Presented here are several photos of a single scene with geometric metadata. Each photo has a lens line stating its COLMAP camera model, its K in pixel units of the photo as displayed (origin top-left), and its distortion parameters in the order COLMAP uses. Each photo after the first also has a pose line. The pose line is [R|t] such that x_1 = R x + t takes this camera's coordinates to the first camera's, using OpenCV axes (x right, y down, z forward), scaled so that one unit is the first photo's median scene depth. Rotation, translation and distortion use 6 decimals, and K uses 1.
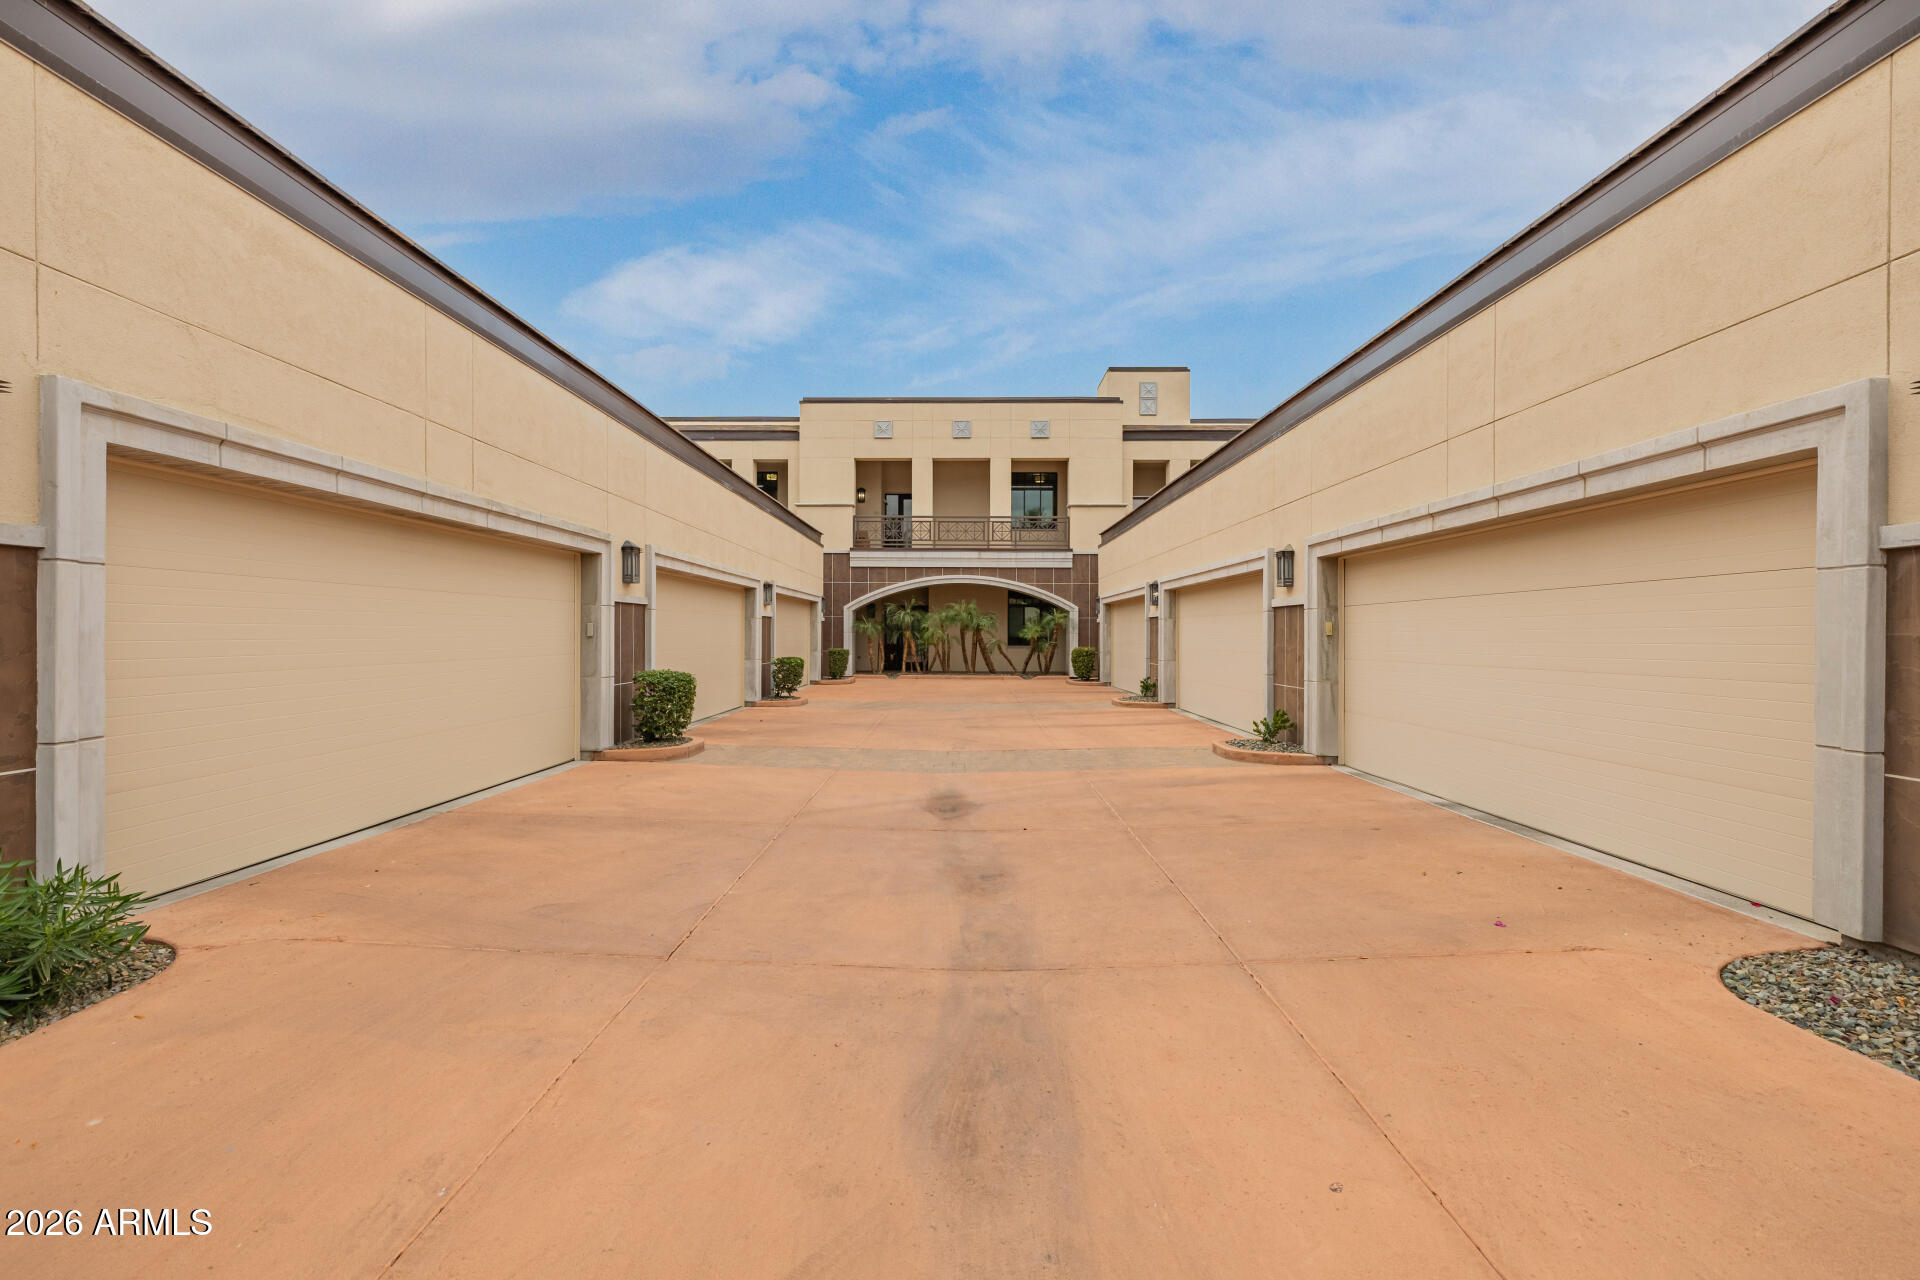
lens RADIAL K [[803.4, 0, 960.0], [0, 803.4, 640.0], [0, 0, 1]] dist [0.002698, 0.000477]
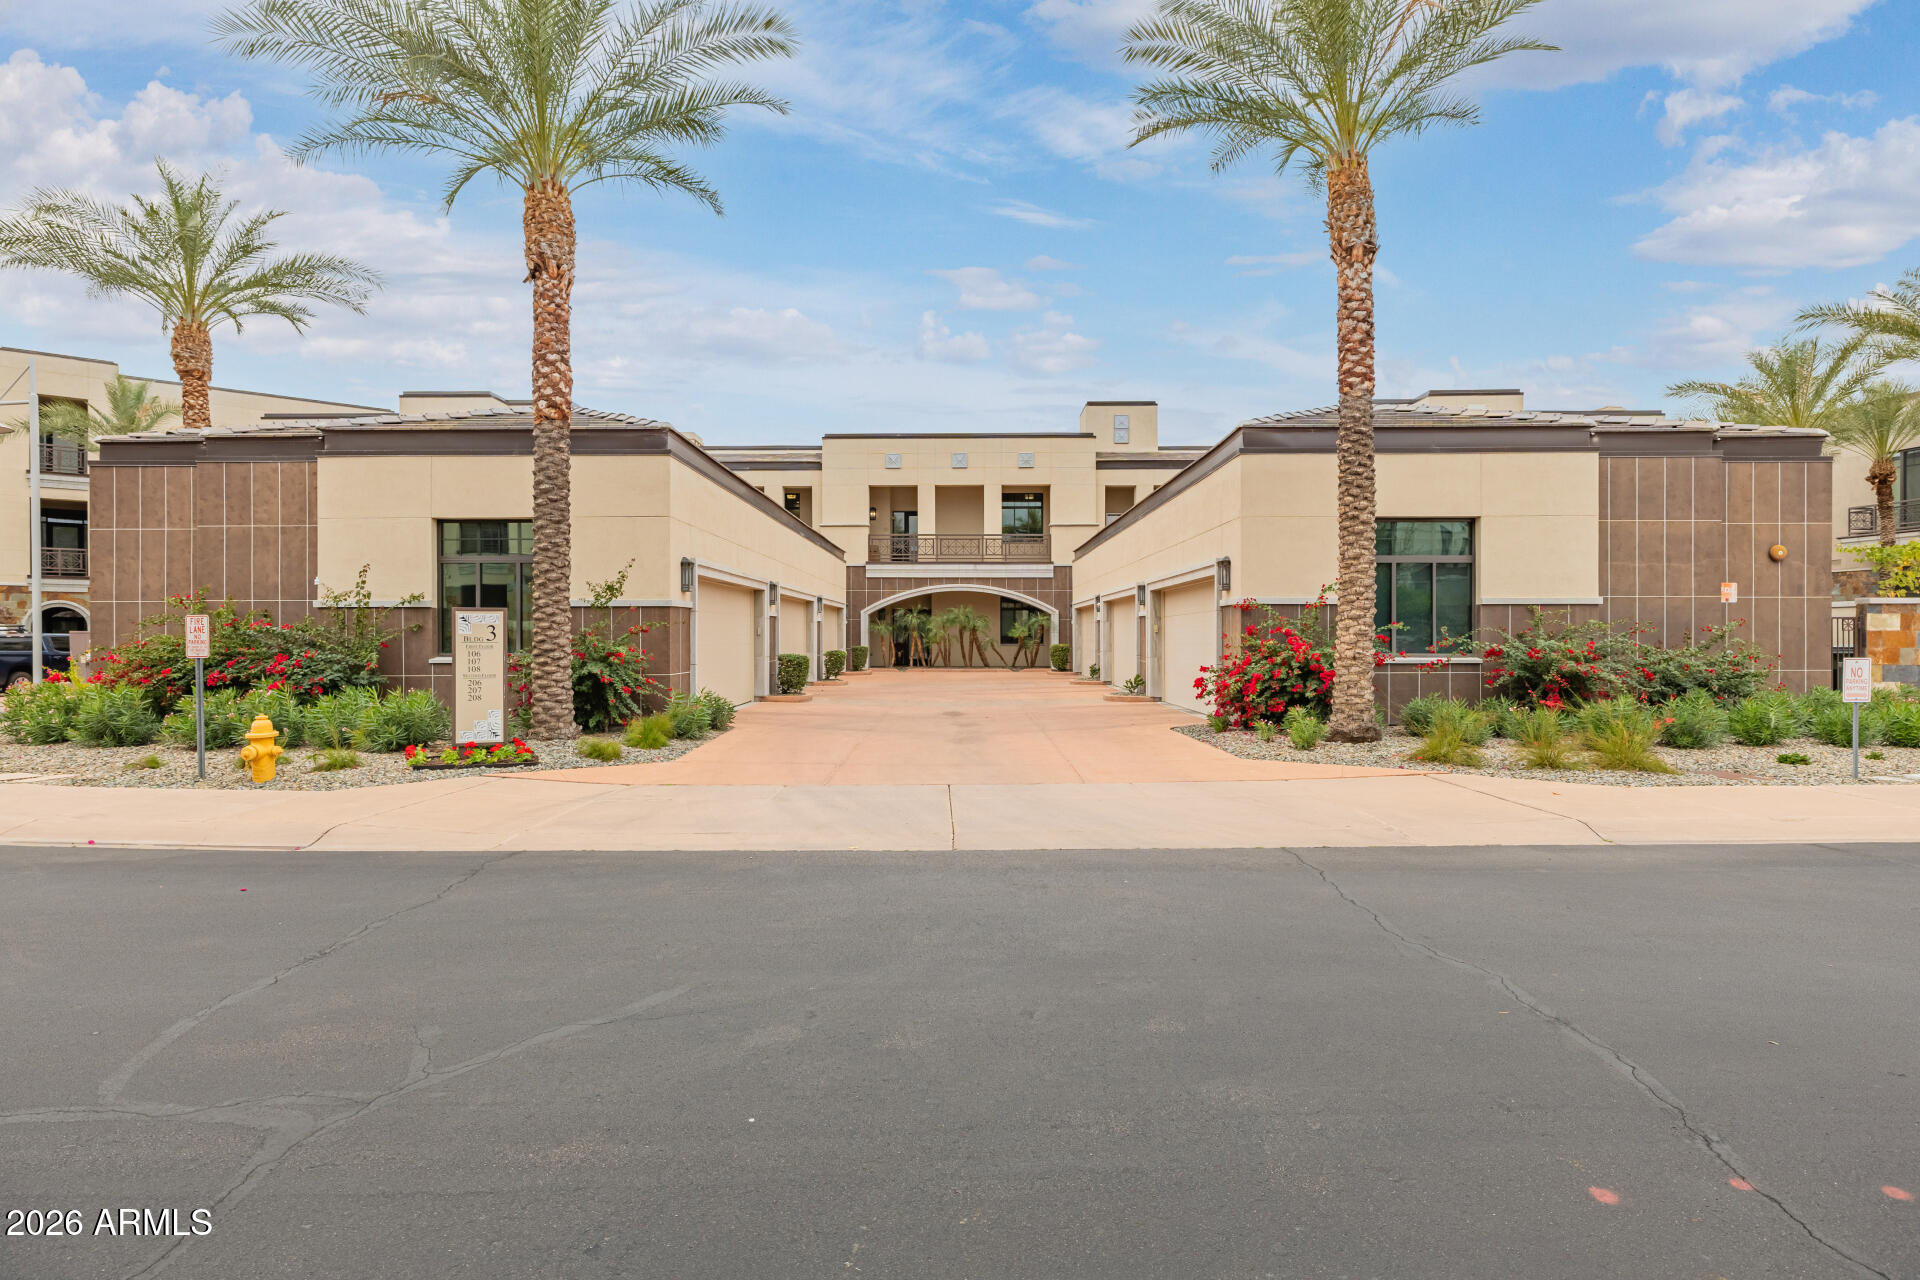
lens RADIAL K [[991.8, 0, 960.0], [0, 991.8, 640.0], [0, 0, 1]] dist [-0.001588, 0.000053]
pose [[0.999989, -0.004701, -0.000037, 0.001461], [0.004701, 0.999985, -0.002650, 0.005610], [0.000050, 0.002650, 0.999996, -0.455609]]
